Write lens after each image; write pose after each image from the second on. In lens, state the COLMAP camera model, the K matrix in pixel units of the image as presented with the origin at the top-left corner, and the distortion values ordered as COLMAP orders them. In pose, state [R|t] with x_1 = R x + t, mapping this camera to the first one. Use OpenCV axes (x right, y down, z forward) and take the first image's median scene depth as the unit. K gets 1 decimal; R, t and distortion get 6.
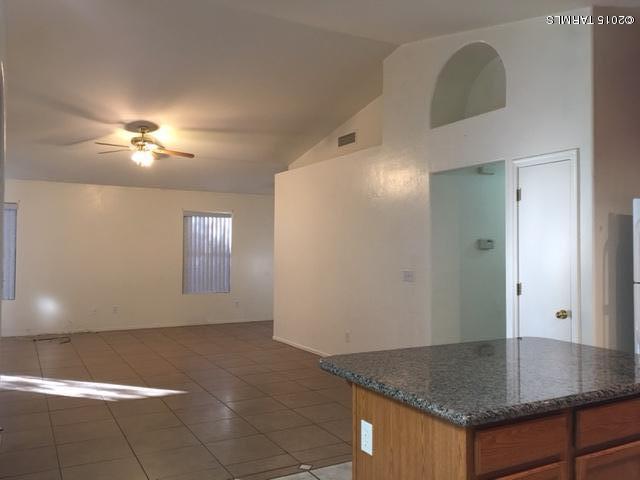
lens RADIAL K [[542.5, 0, 322.1], [0, 542.5, 234.9], [0, 0, 1]] dist [0.086481, -0.102929]
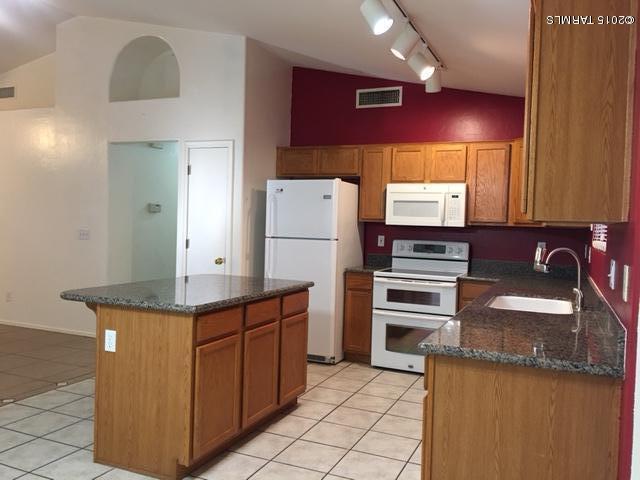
lens RADIAL K [[542.5, 0, 322.1], [0, 542.5, 234.9], [0, 0, 1]] dist [0.086481, -0.102929]
pose [[0.796787, 0.004415, 0.604244, -0.159134], [-0.042315, 0.997926, 0.048507, 0.003112], [-0.602777, -0.064218, 0.795321, -0.202481]]
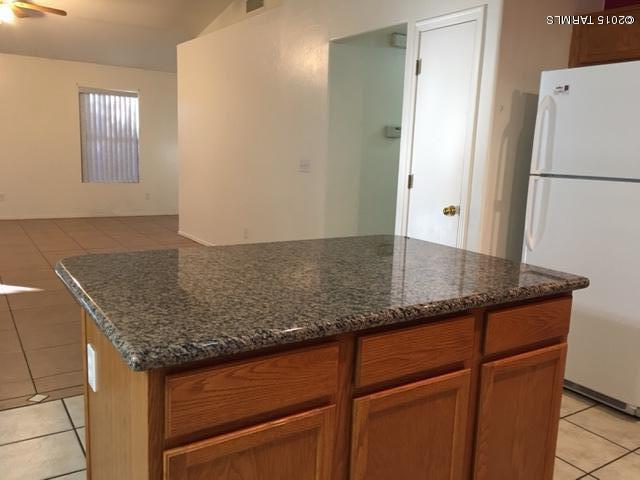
lens RADIAL K [[544.6, 0, 320.0], [0, 544.6, 240.0], [0, 0, 1]] dist [0.086648, -0.097152]
pose [[0.996677, 0.019994, 0.078968, 0.148699], [-0.034982, 0.980524, 0.193259, 0.027452], [-0.073566, -0.195379, 0.977965, 0.145779]]
